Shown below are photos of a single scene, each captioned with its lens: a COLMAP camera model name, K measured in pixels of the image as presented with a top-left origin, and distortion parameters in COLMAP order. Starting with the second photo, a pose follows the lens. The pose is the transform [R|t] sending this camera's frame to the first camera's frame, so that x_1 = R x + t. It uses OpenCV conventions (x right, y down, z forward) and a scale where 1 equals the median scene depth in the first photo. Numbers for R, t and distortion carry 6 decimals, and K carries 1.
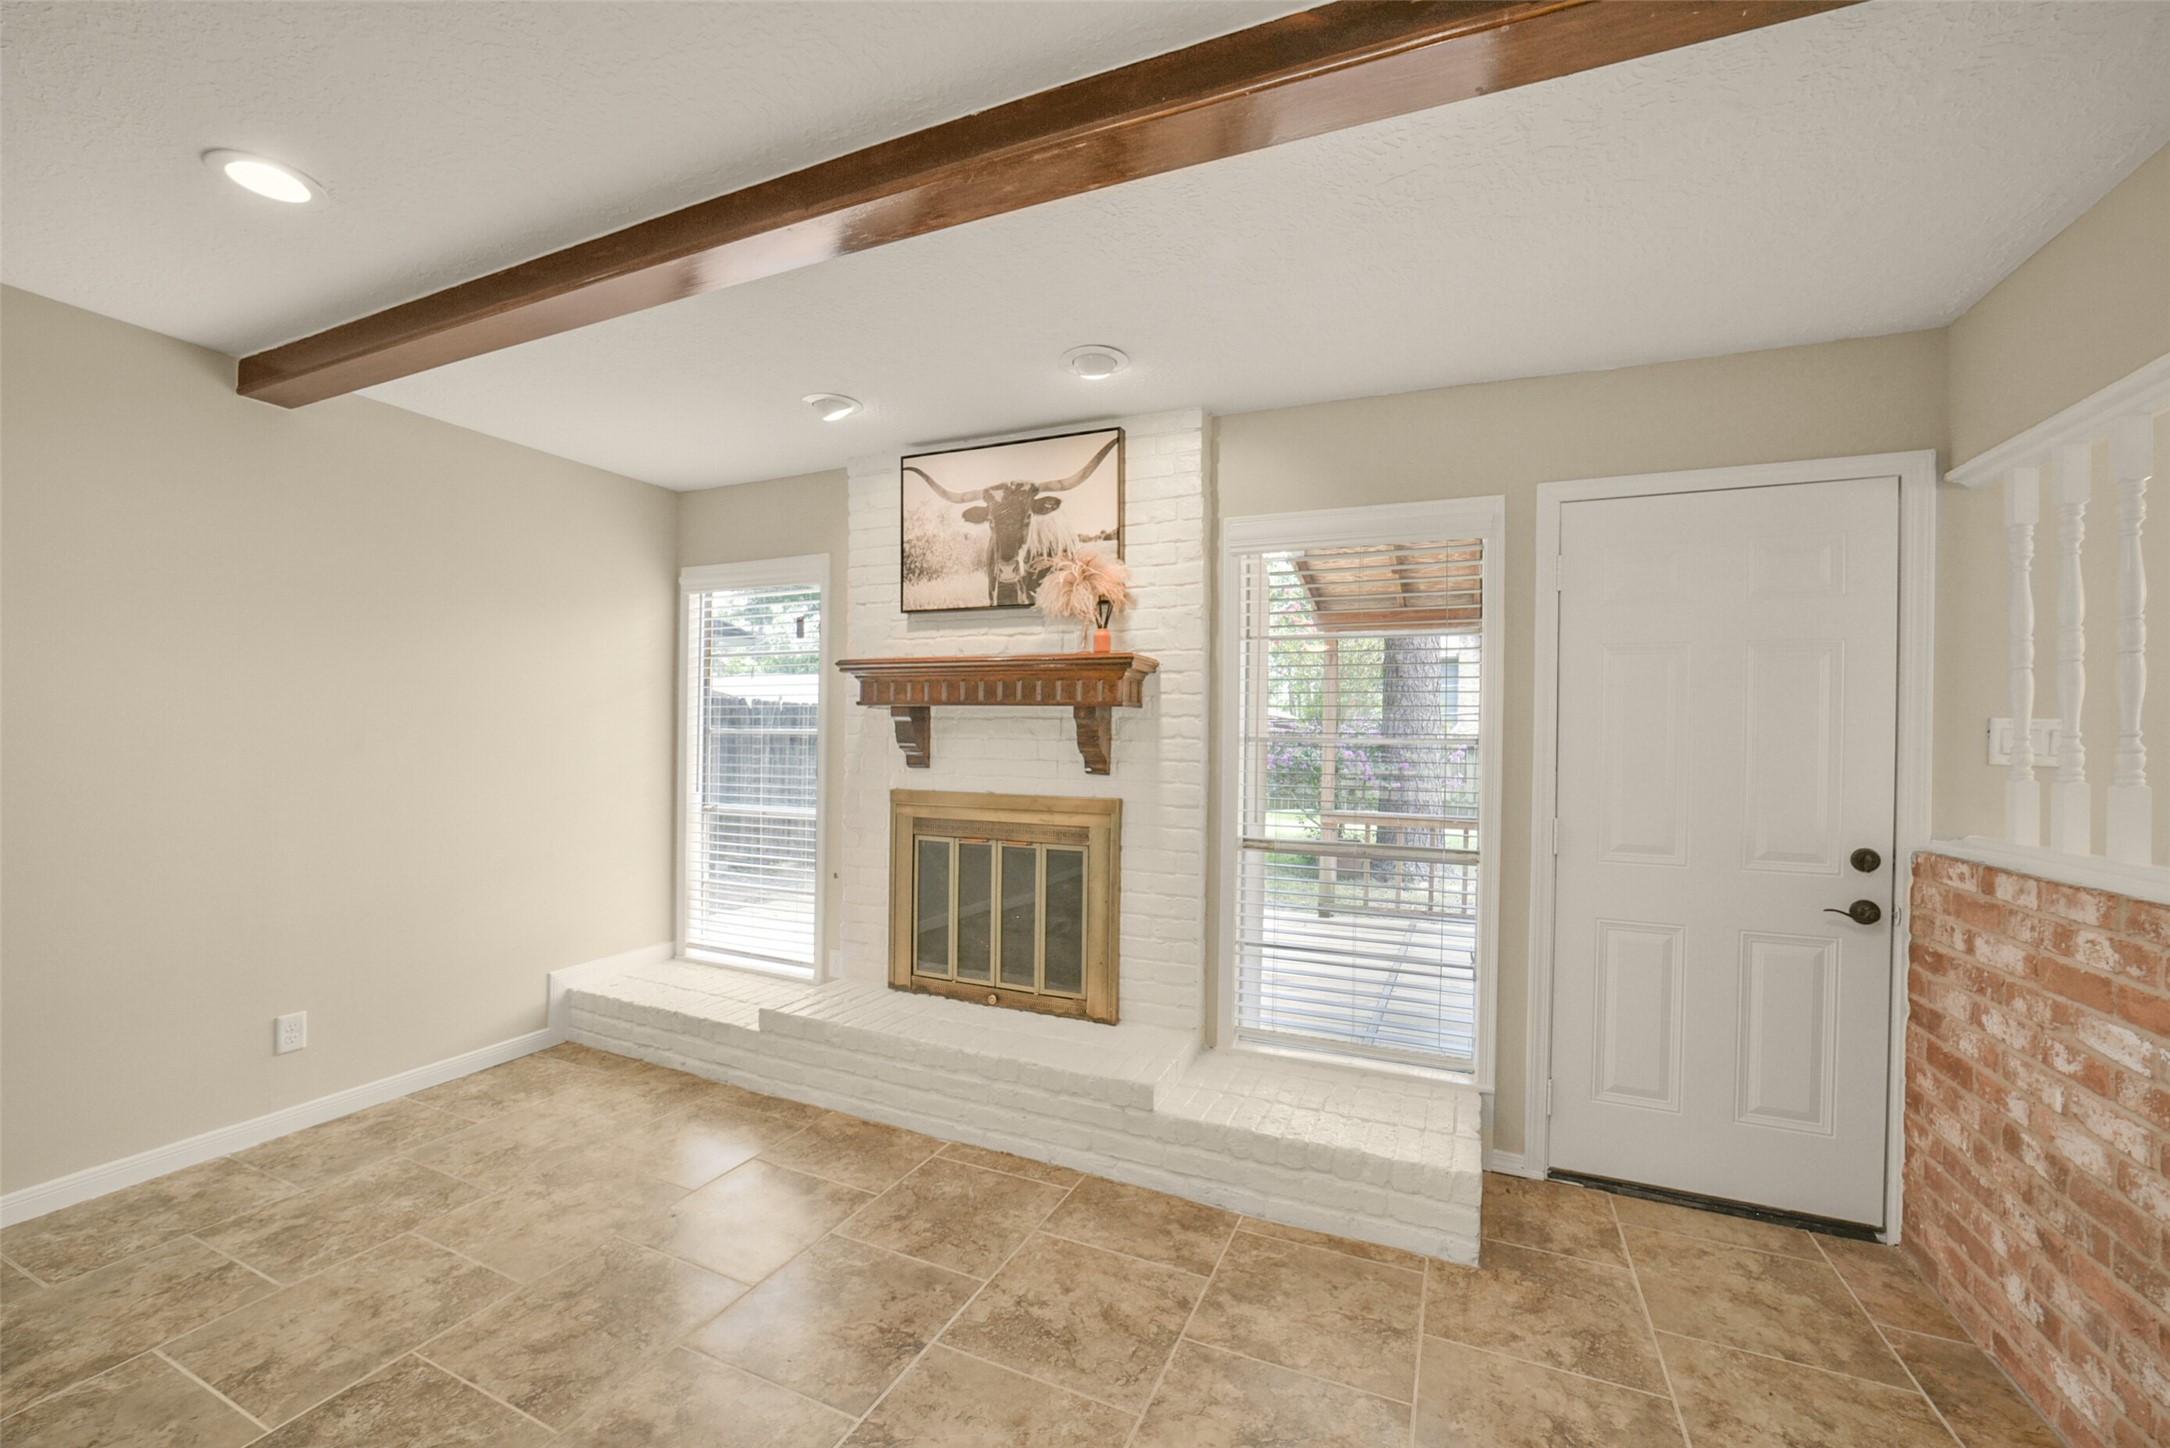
lens RADIAL K [[871.0, 0, 1088.6], [0, 871.0, 731.1], [0, 0, 1]] dist [-0.019148, 0.003303]
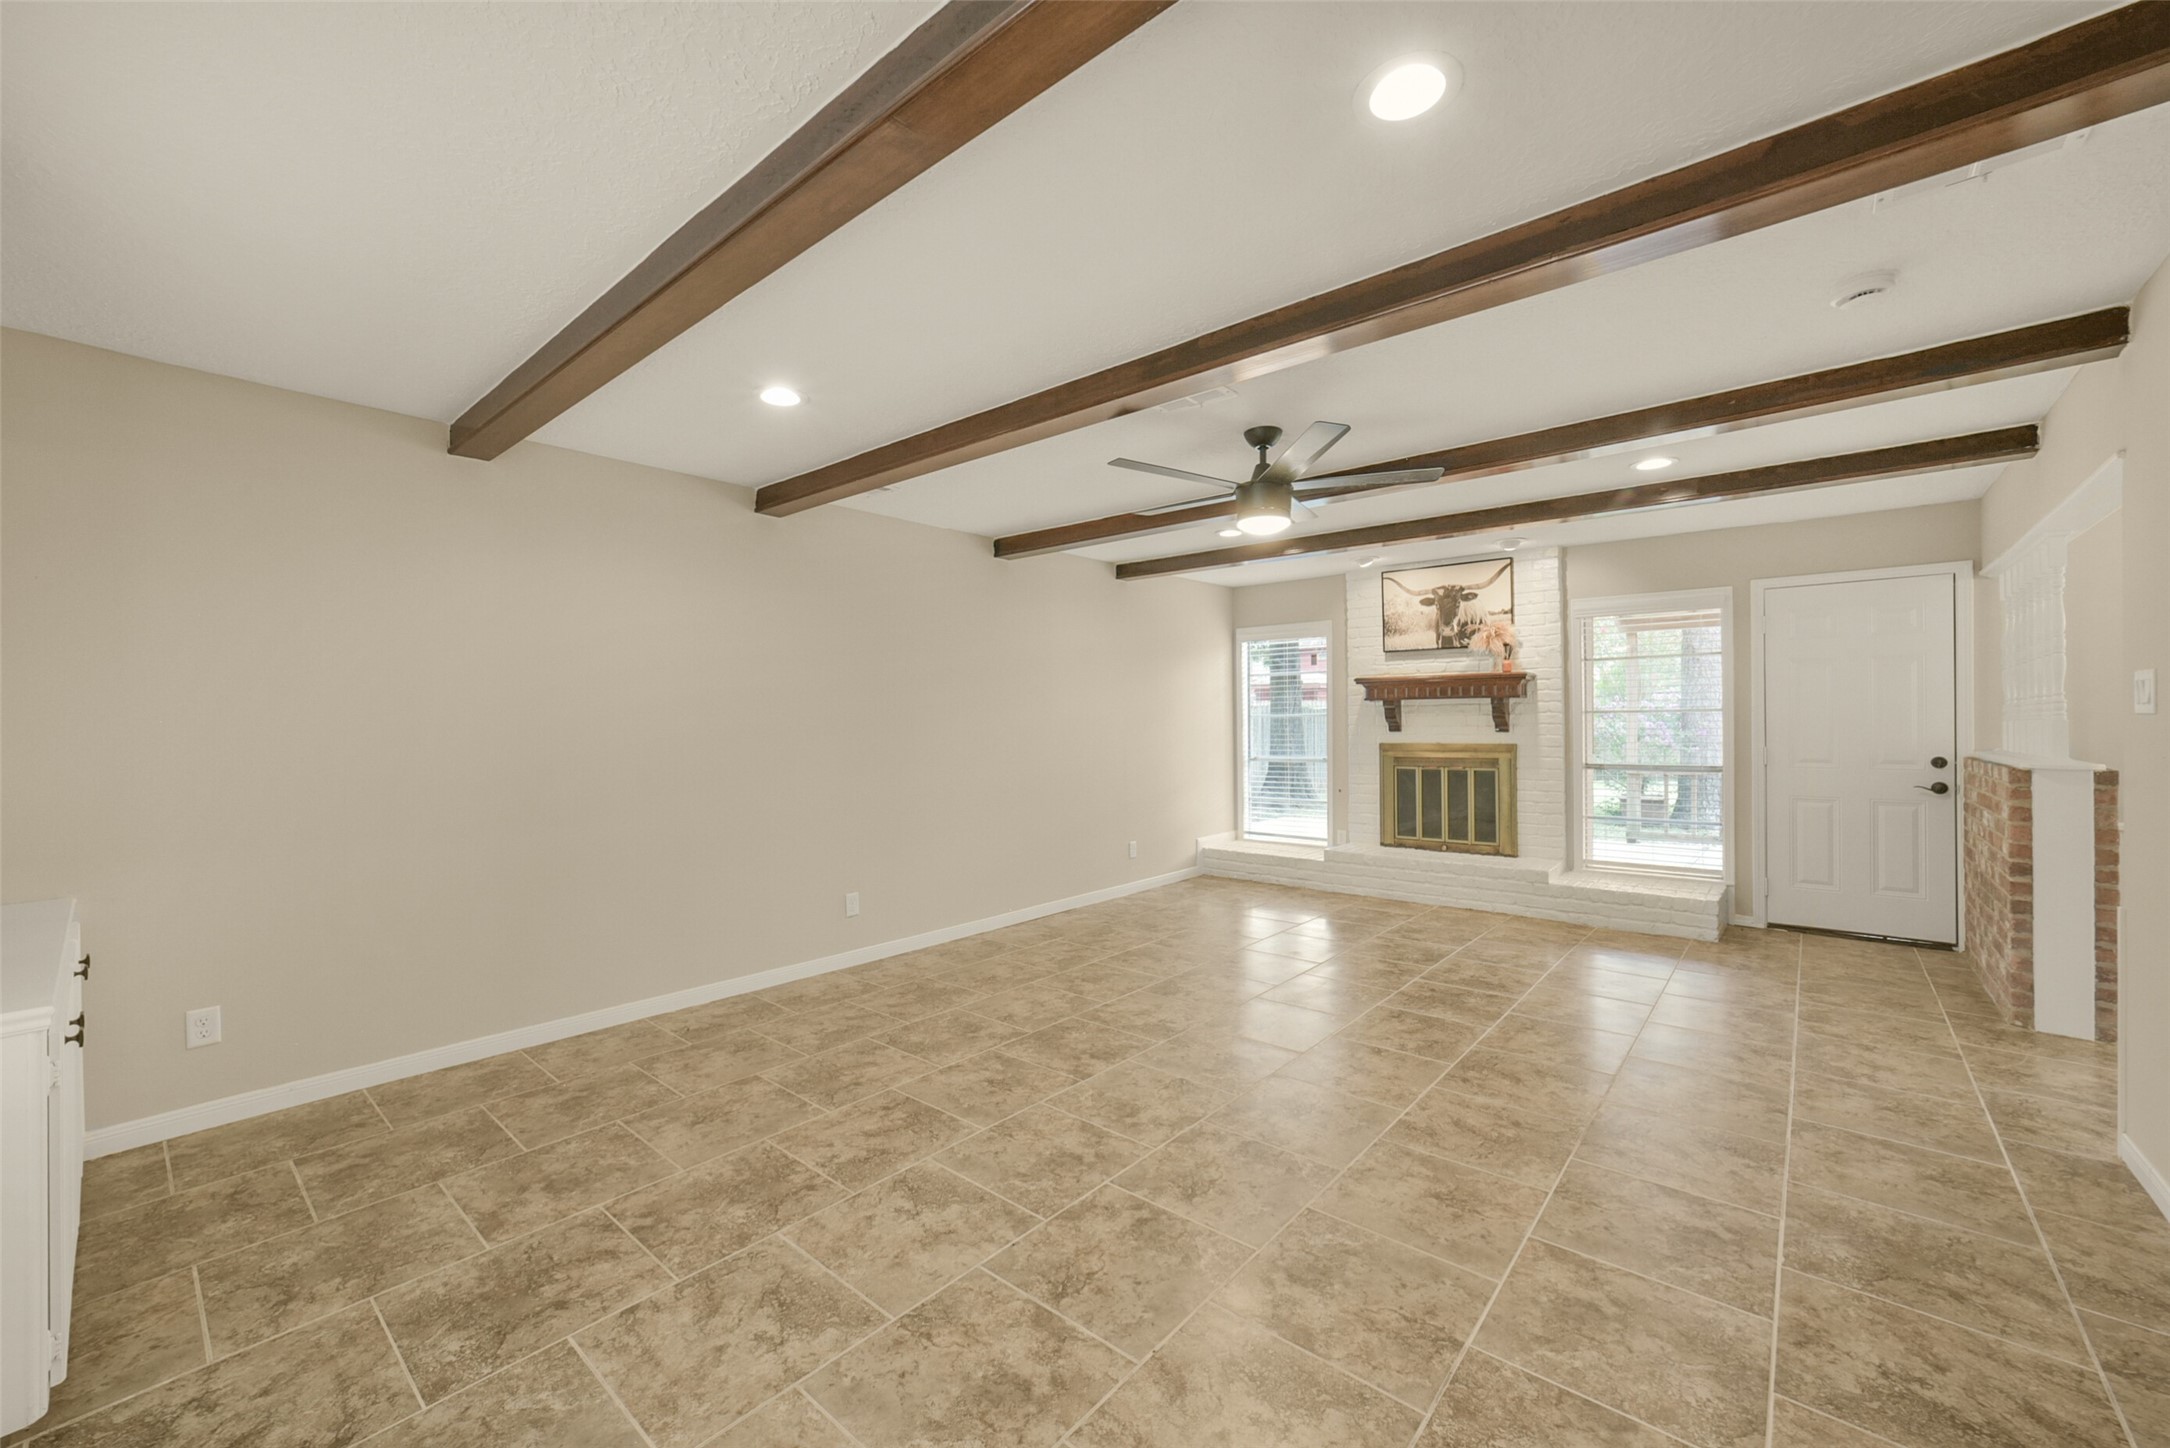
lens RADIAL K [[871.0, 0, 1064.9], [0, 871.0, 724.0], [0, 0, 1]] dist [-0.019148, 0.003303]
pose [[0.957637, -0.023021, -0.287058, -0.375645], [0.023953, 0.999713, -0.000266, 0.008253], [0.286981, -0.006621, 0.957913, -1.172112]]
